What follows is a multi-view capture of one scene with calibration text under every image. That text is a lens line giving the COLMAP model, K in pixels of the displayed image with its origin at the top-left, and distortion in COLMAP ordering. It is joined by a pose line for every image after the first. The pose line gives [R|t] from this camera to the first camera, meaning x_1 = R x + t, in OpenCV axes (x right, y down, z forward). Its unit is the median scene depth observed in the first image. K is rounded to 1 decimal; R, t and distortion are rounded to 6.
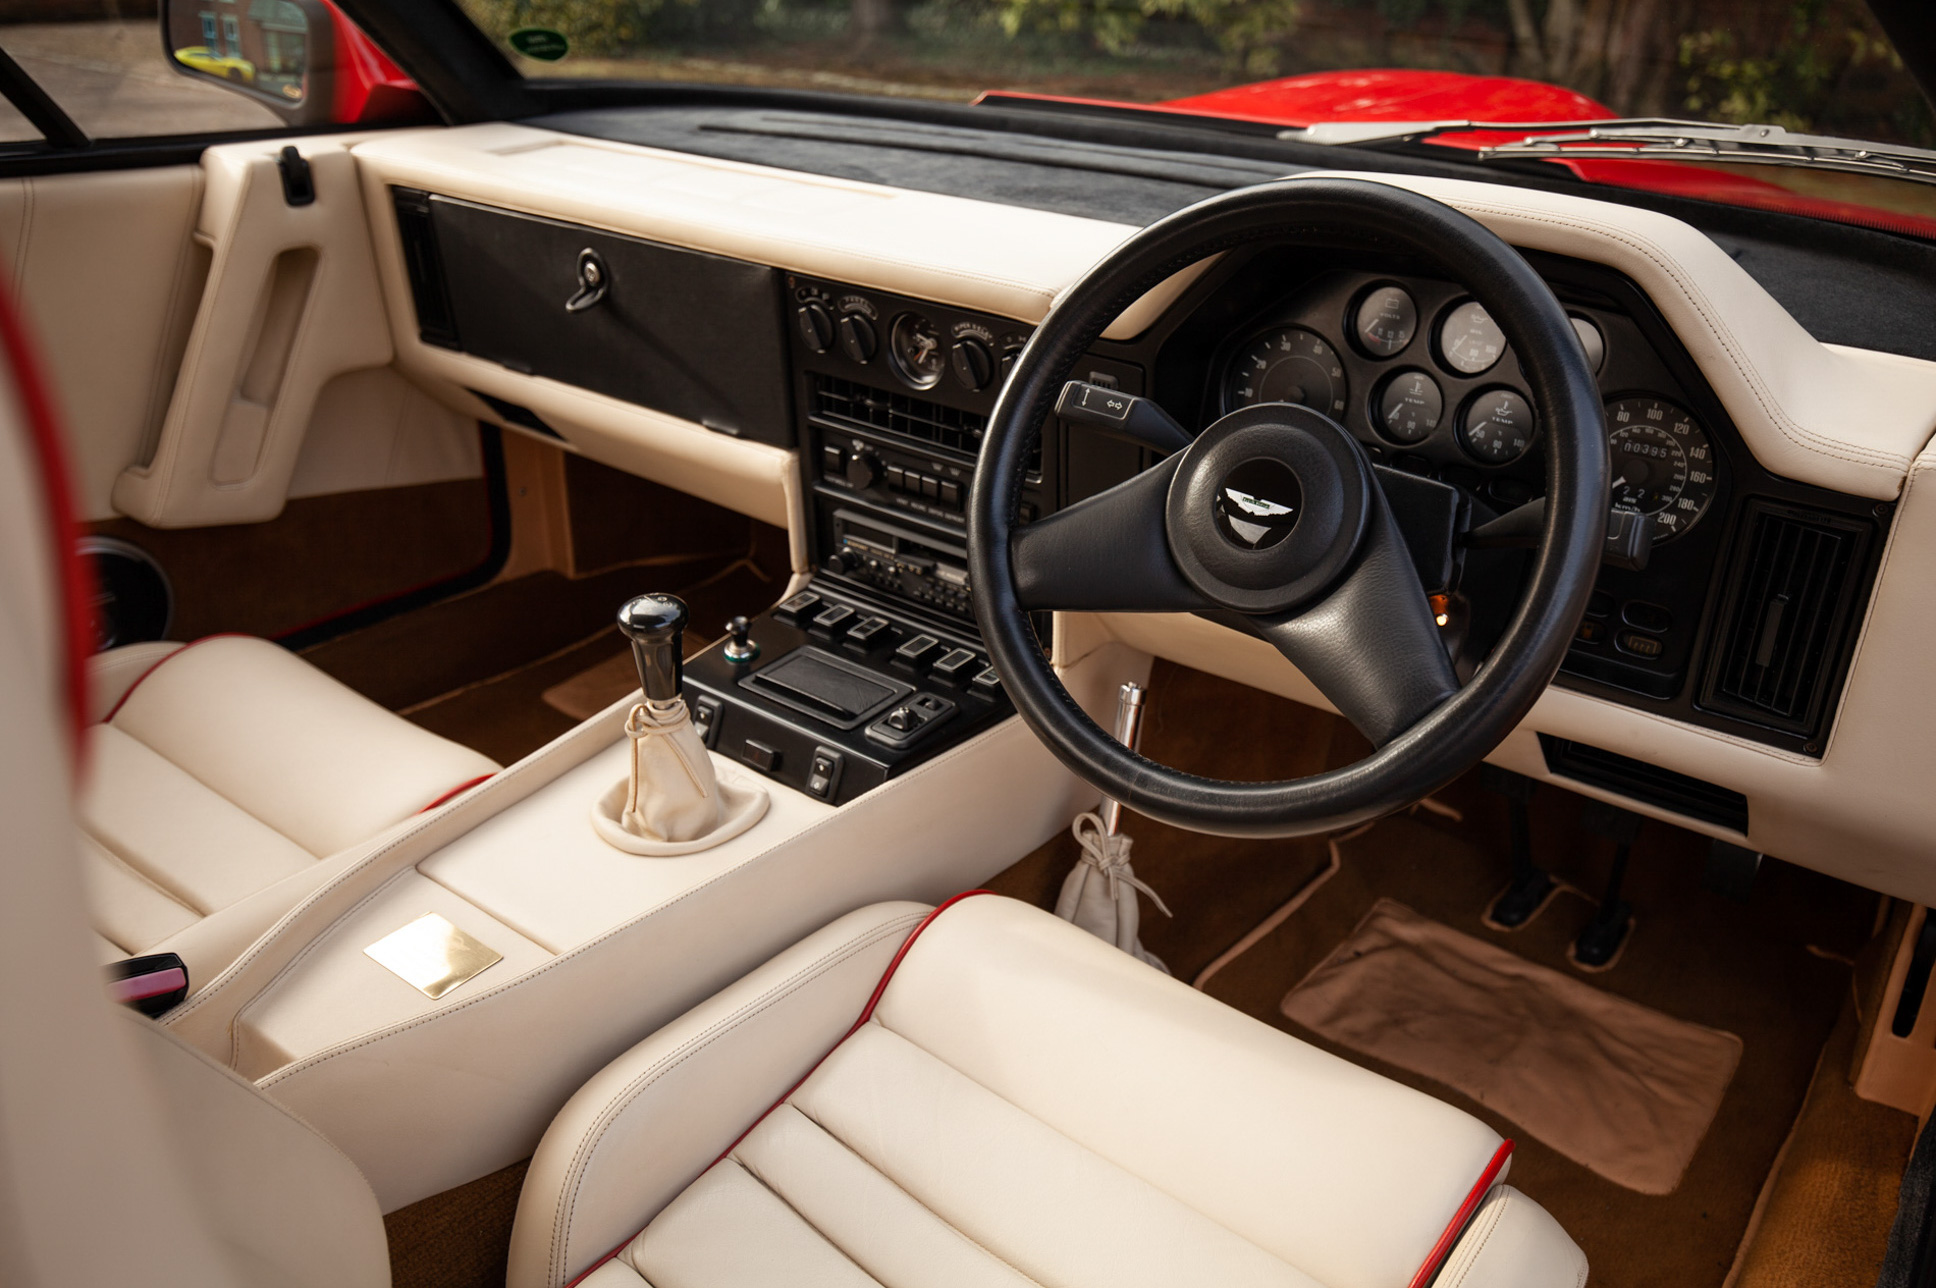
lens RADIAL K [[1576.0, 0, 968.0], [0, 1576.0, 644.0], [0, 0, 1]] dist [0.032060, -0.002183]
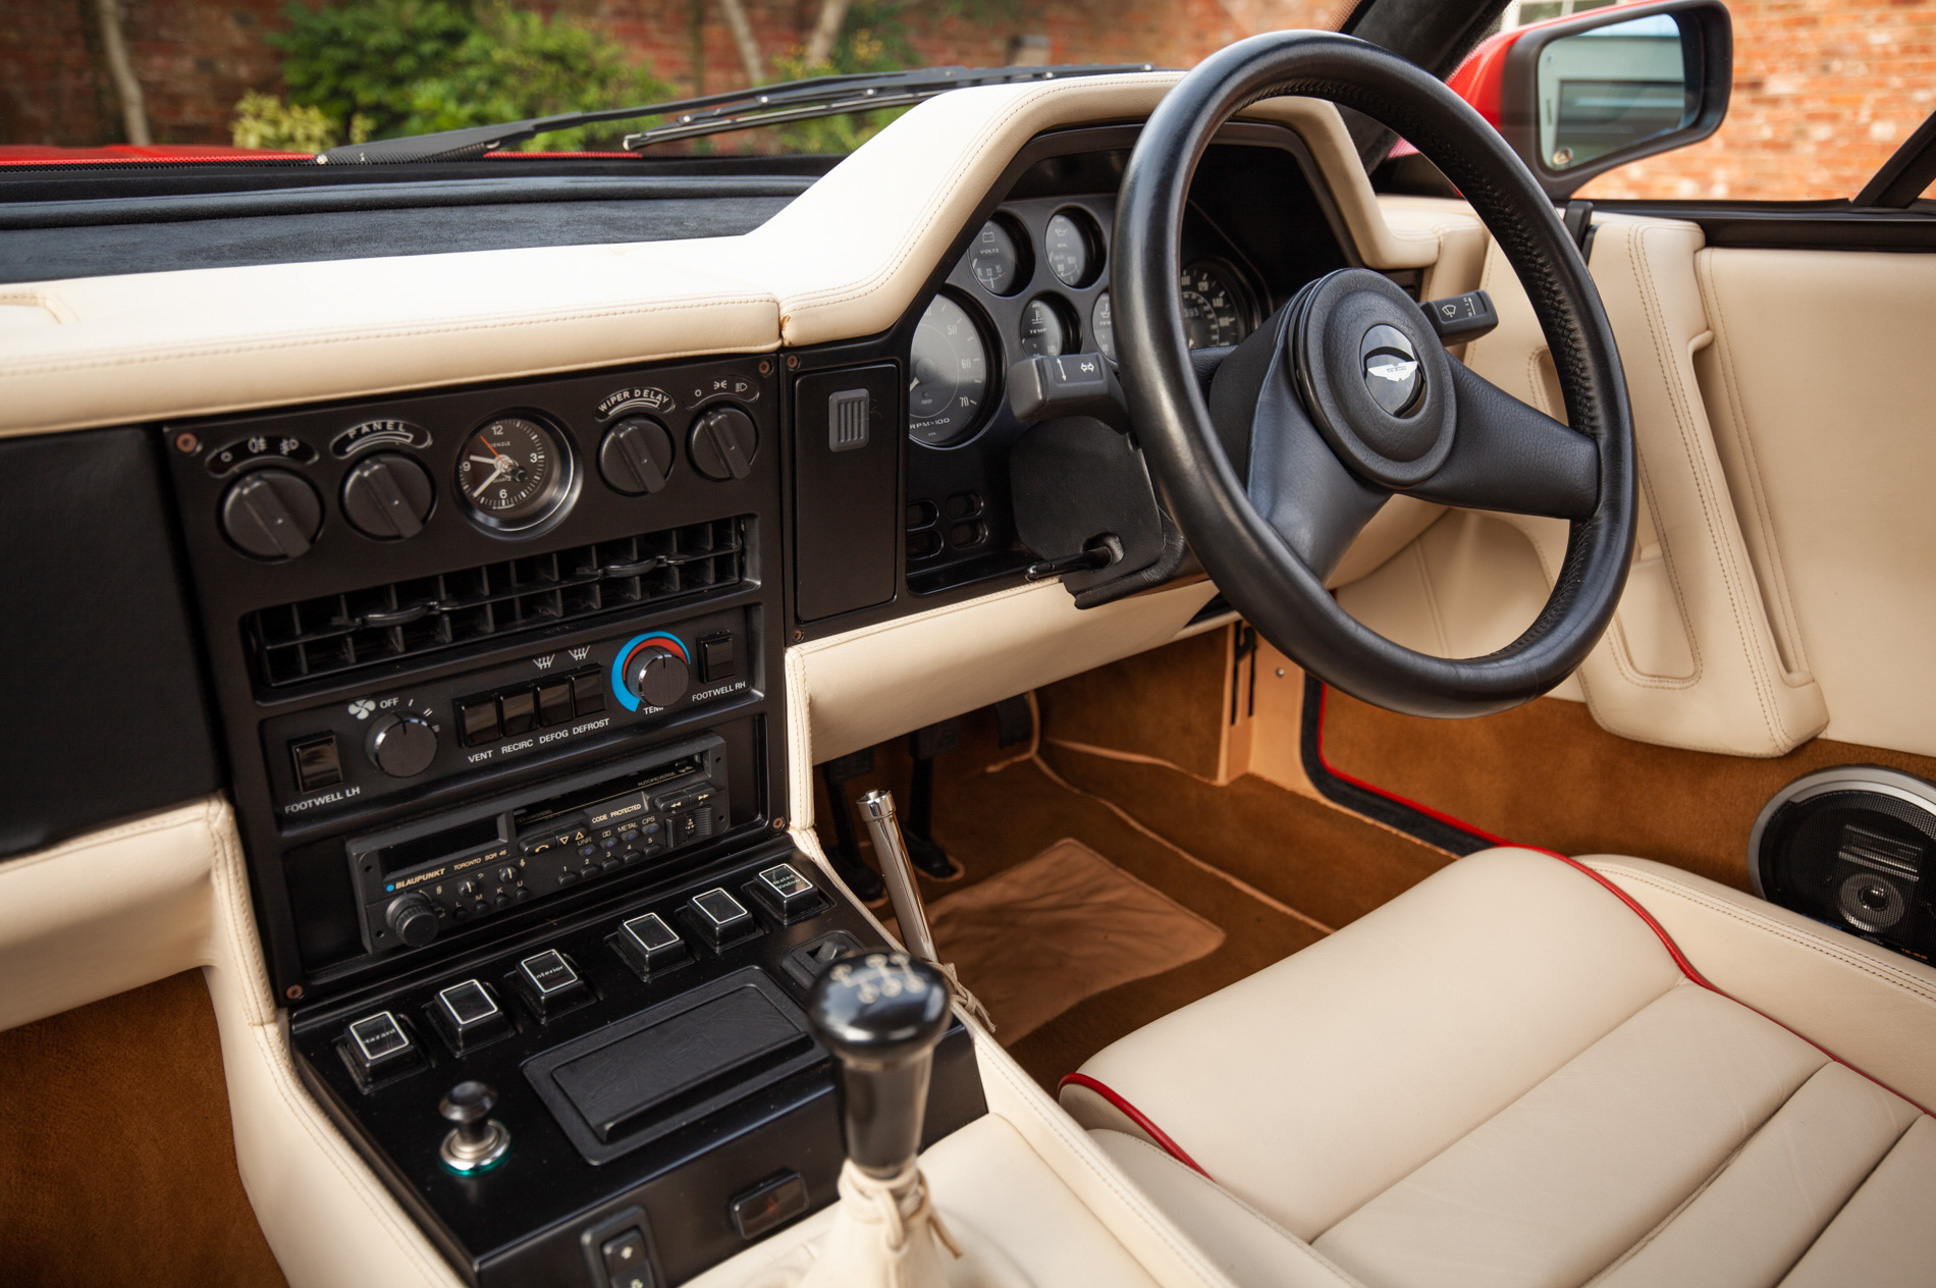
lens RADIAL K [[1416.4, 0, 968.0], [0, 1416.4, 644.0], [0, 0, 1]] dist [0.002190, 0.004570]
pose [[0.222558, -0.362624, 0.904971, -0.470065], [0.438056, 0.866466, 0.239465, -0.177781], [-0.870962, 0.343133, 0.351689, 0.672223]]
